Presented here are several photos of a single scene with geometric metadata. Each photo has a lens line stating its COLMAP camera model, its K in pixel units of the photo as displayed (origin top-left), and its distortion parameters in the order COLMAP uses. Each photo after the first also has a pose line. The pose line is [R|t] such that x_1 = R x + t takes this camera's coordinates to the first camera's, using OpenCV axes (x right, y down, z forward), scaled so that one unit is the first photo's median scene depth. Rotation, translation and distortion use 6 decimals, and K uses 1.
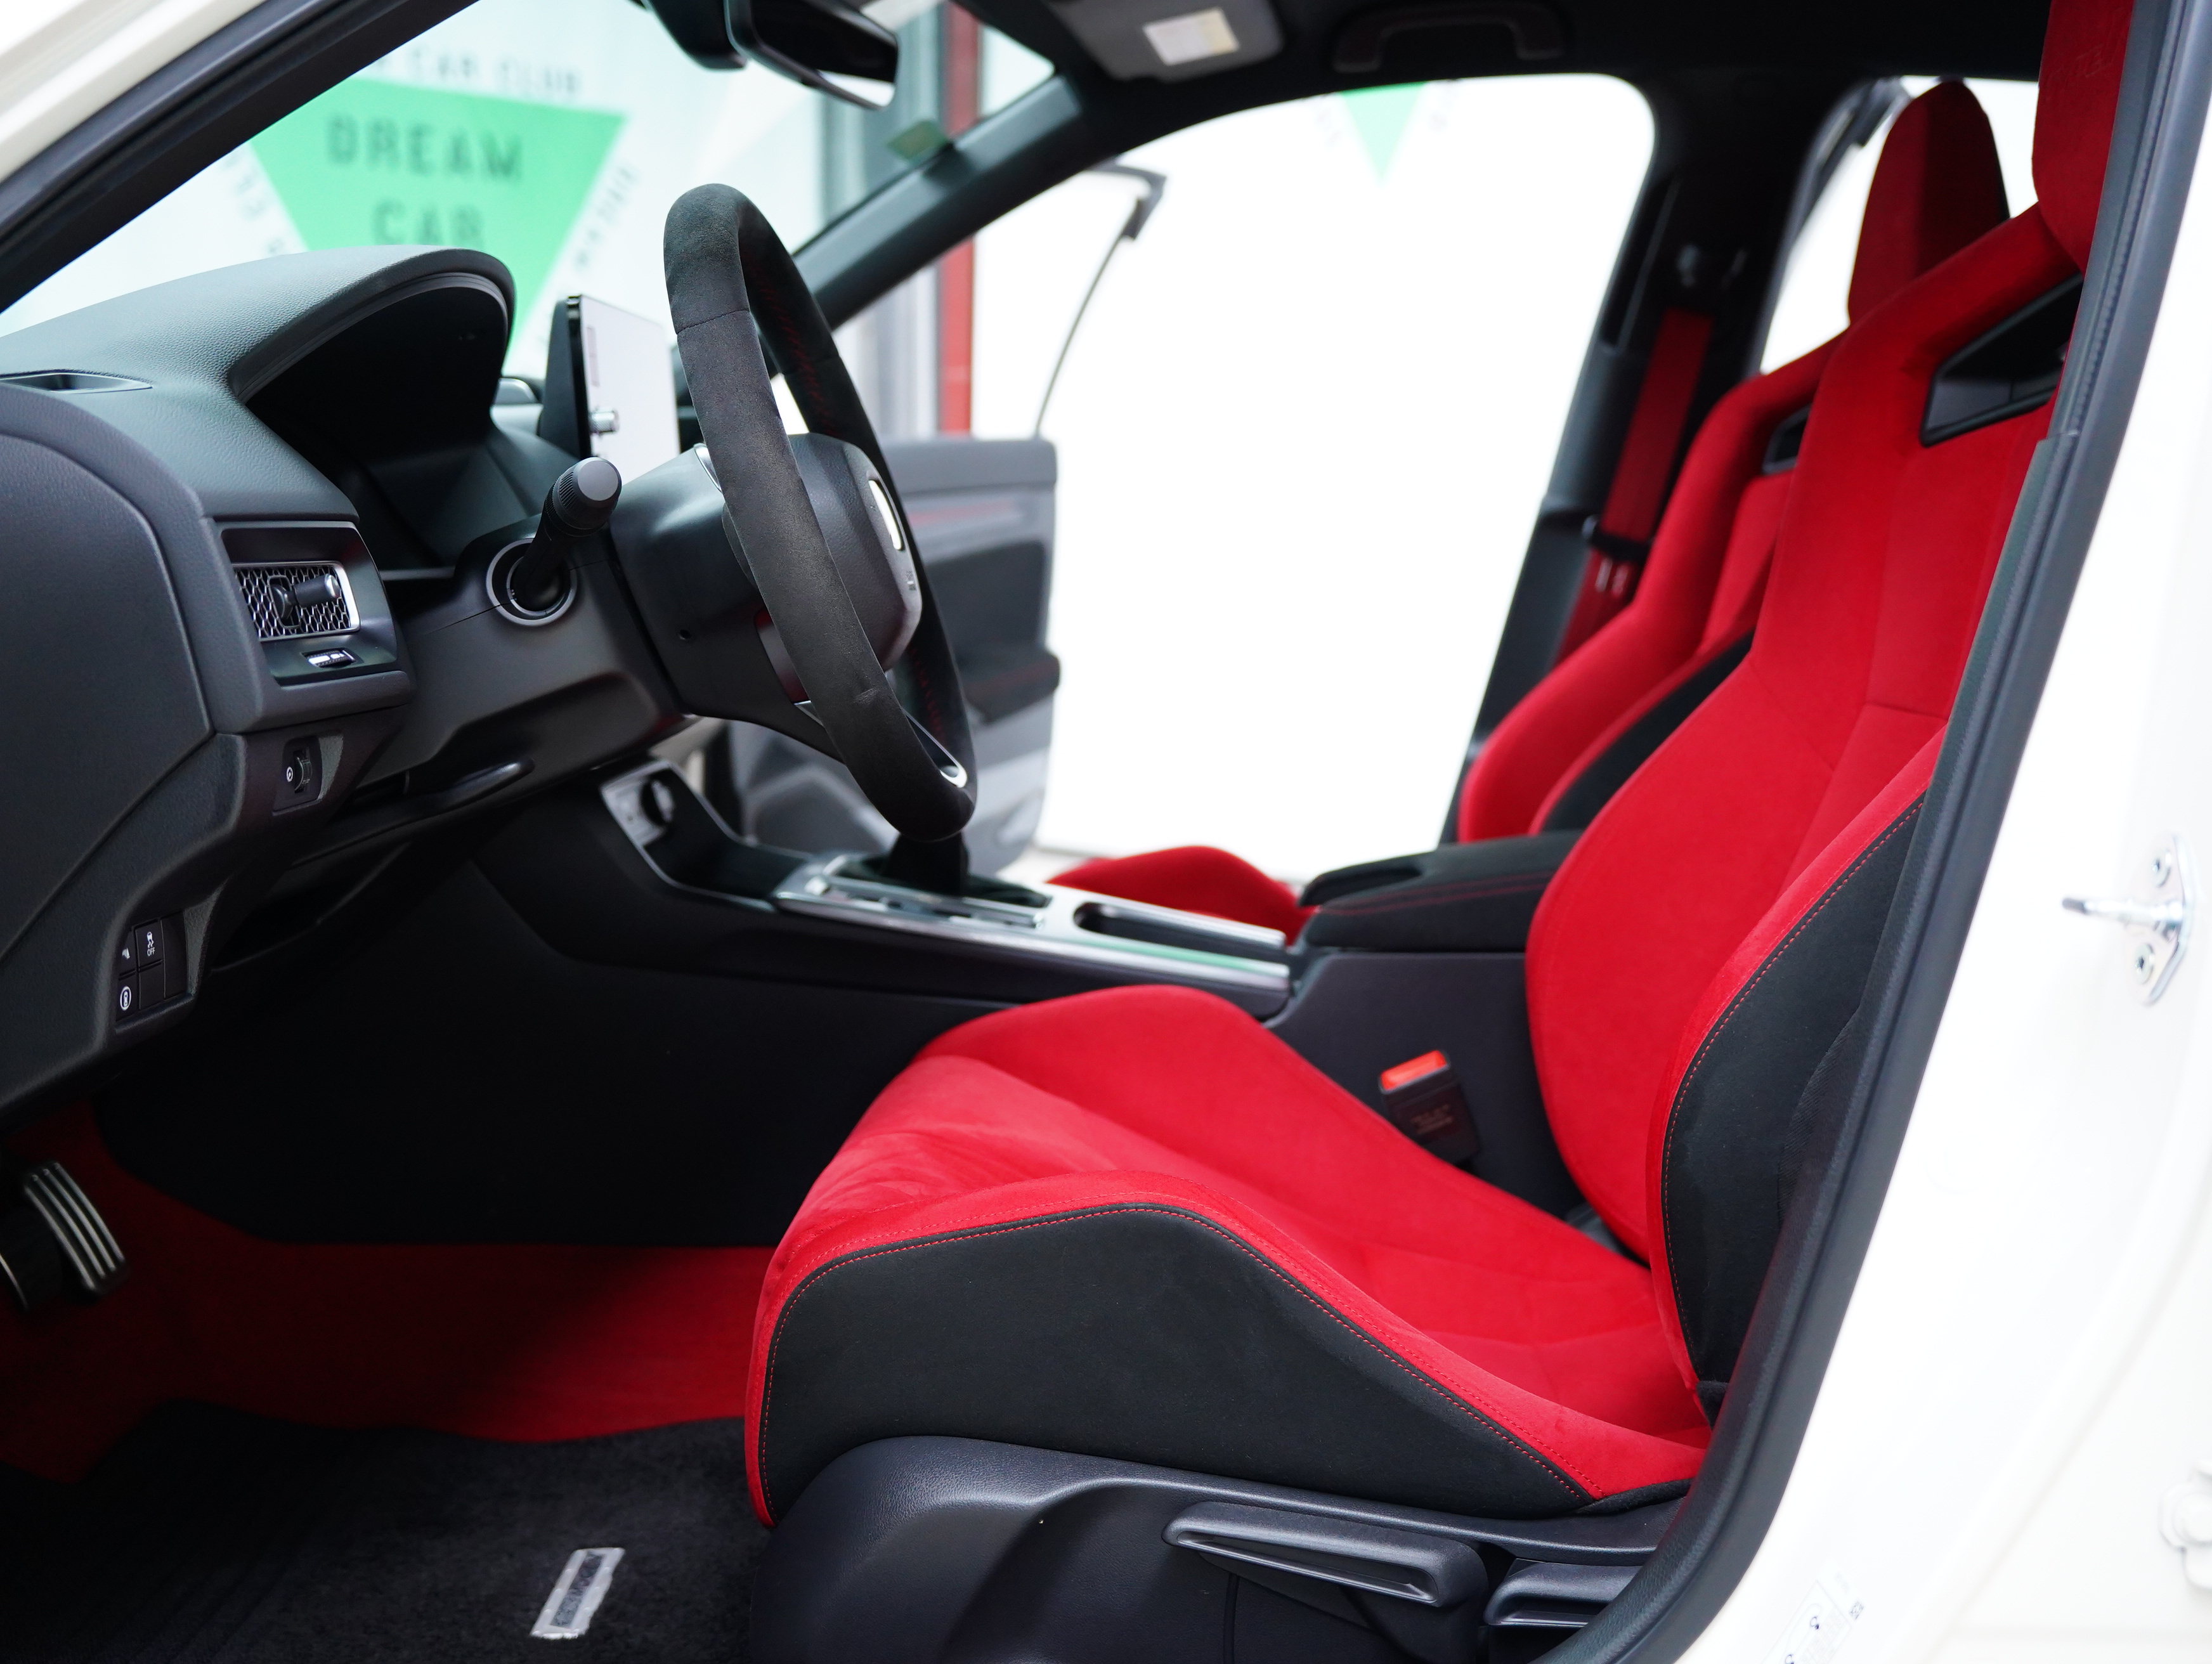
lens RADIAL K [[2311.4, 0, 1106.0], [0, 2311.4, 832.0], [0, 0, 1]] dist [-0.115835, 0.190170]
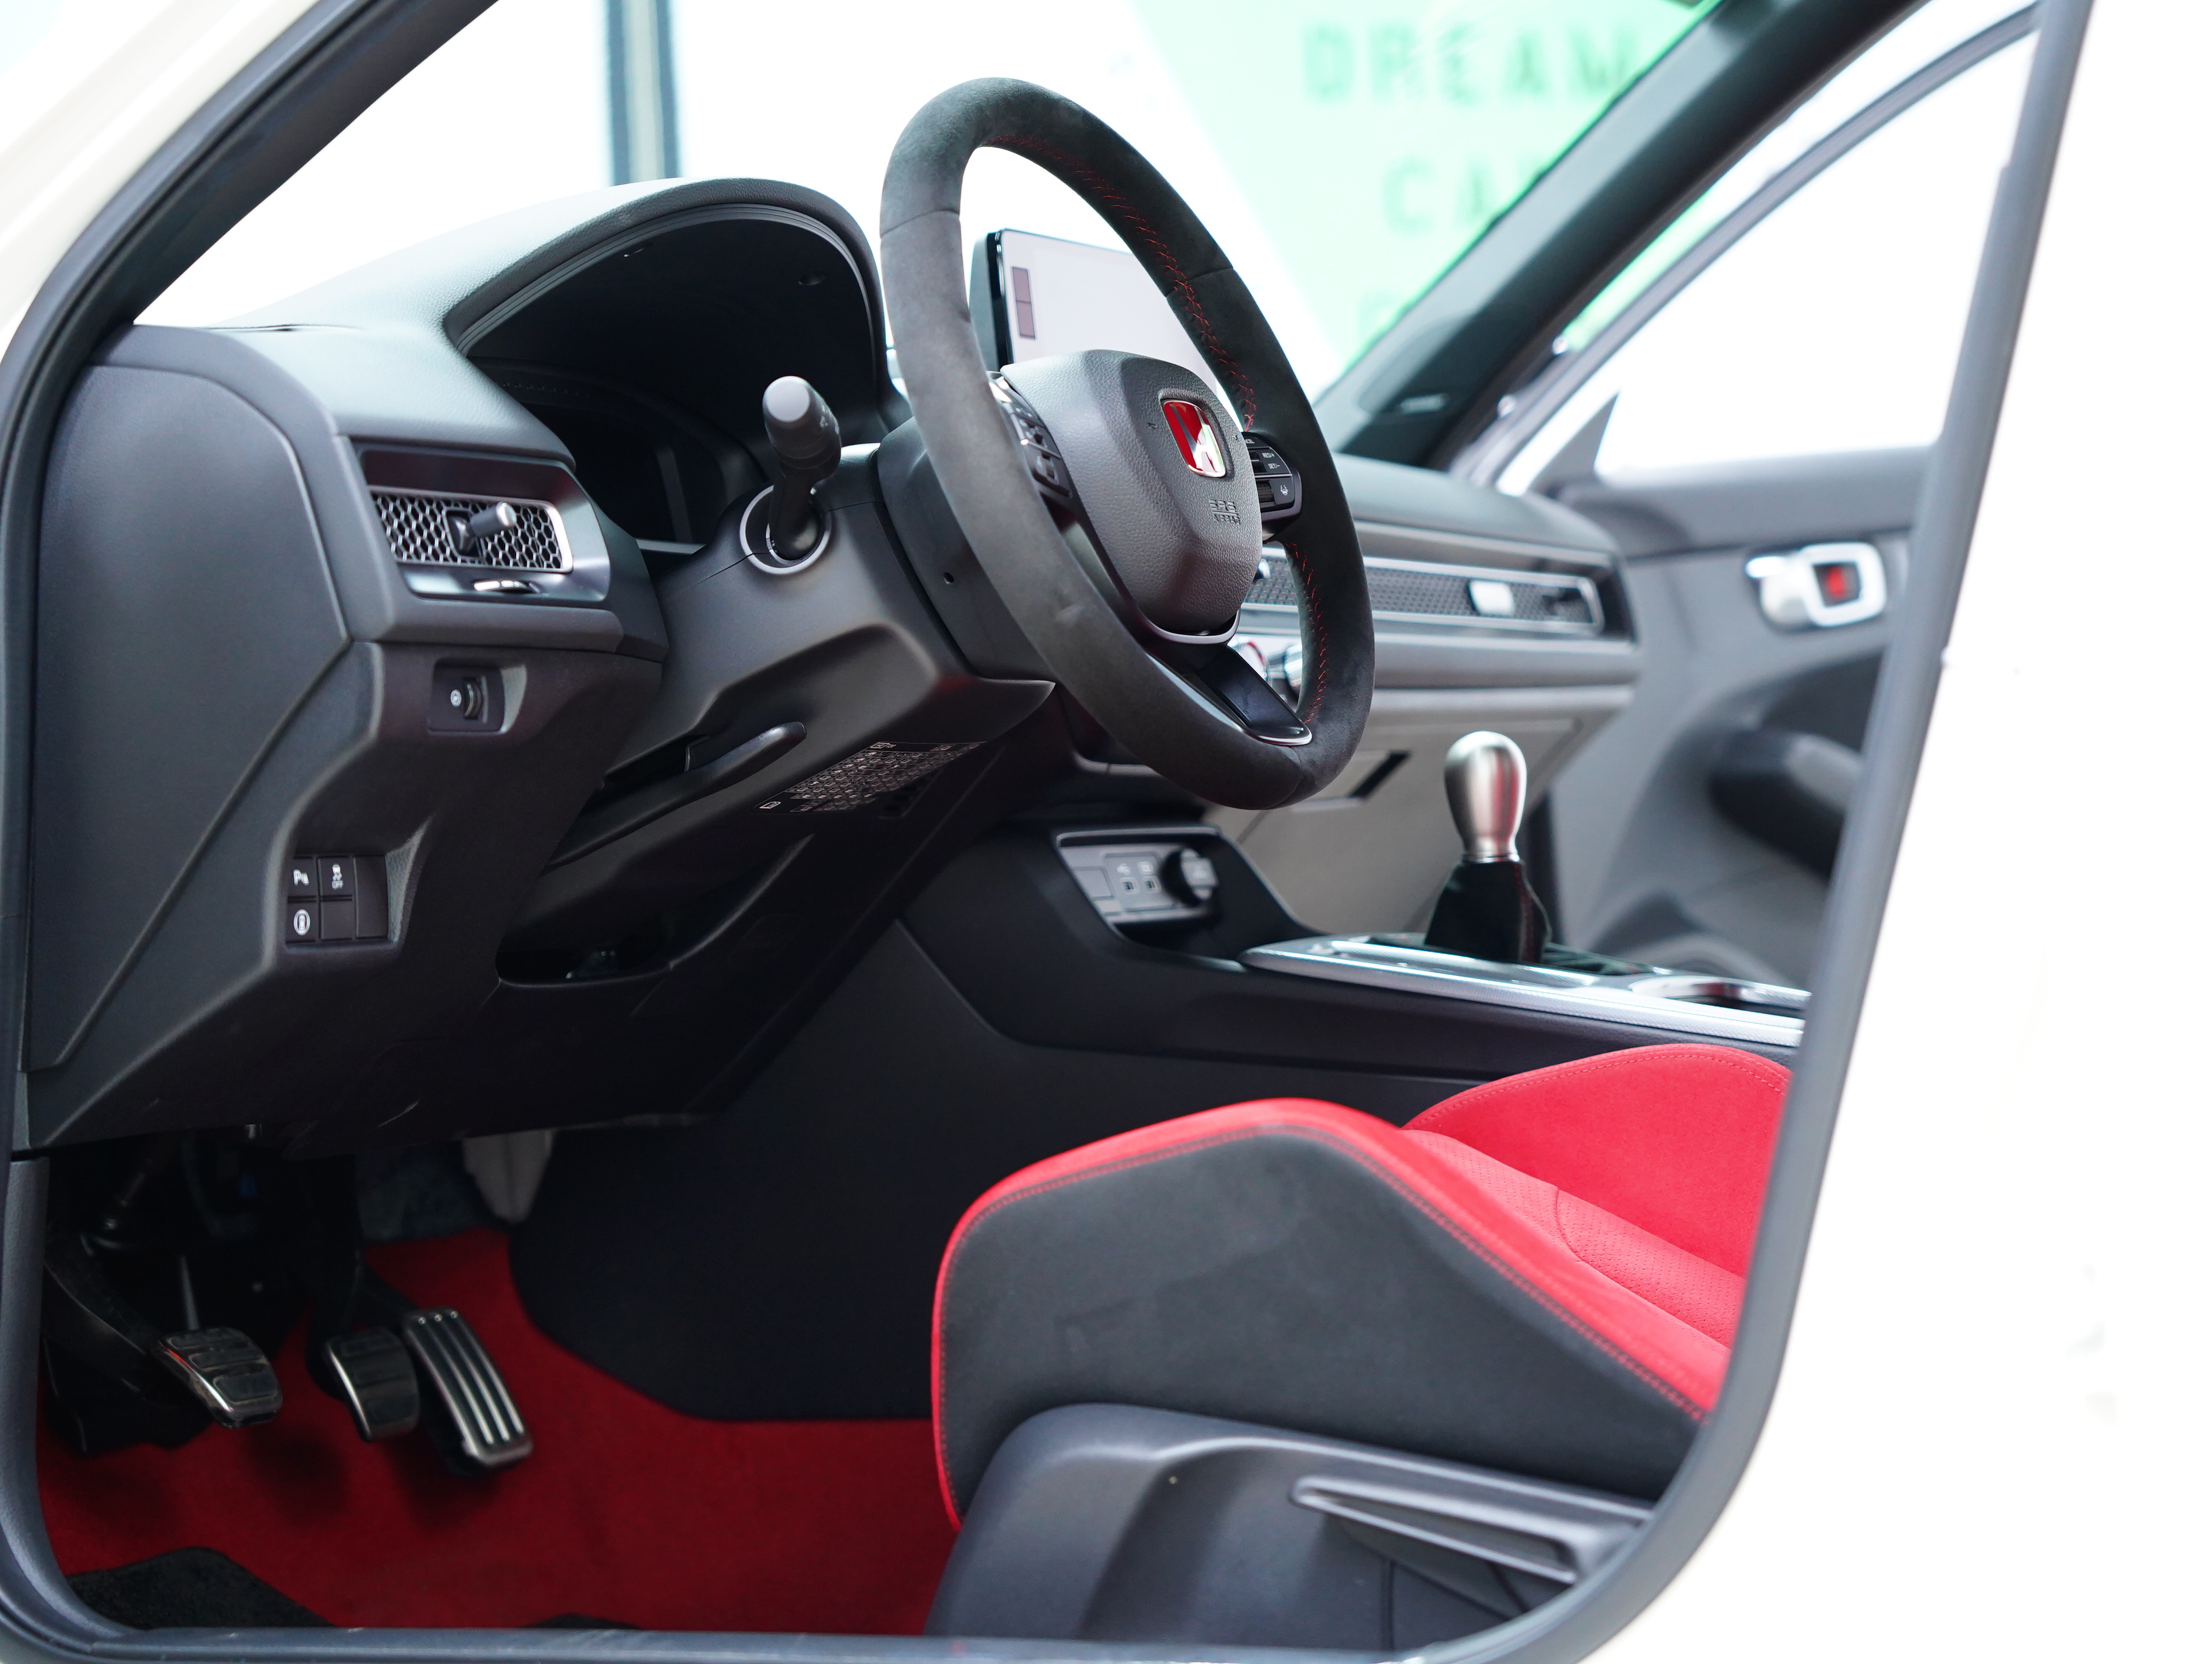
lens RADIAL K [[4480.2, 0, 1106.0], [0, 4480.2, 832.0], [0, 0, 1]] dist [0.415015, -0.007755]
pose [[0.910771, -0.044214, -0.410537, 0.670665], [-0.002725, 0.993585, -0.113052, 0.240426], [0.412902, 0.104083, 0.904809, -0.632689]]
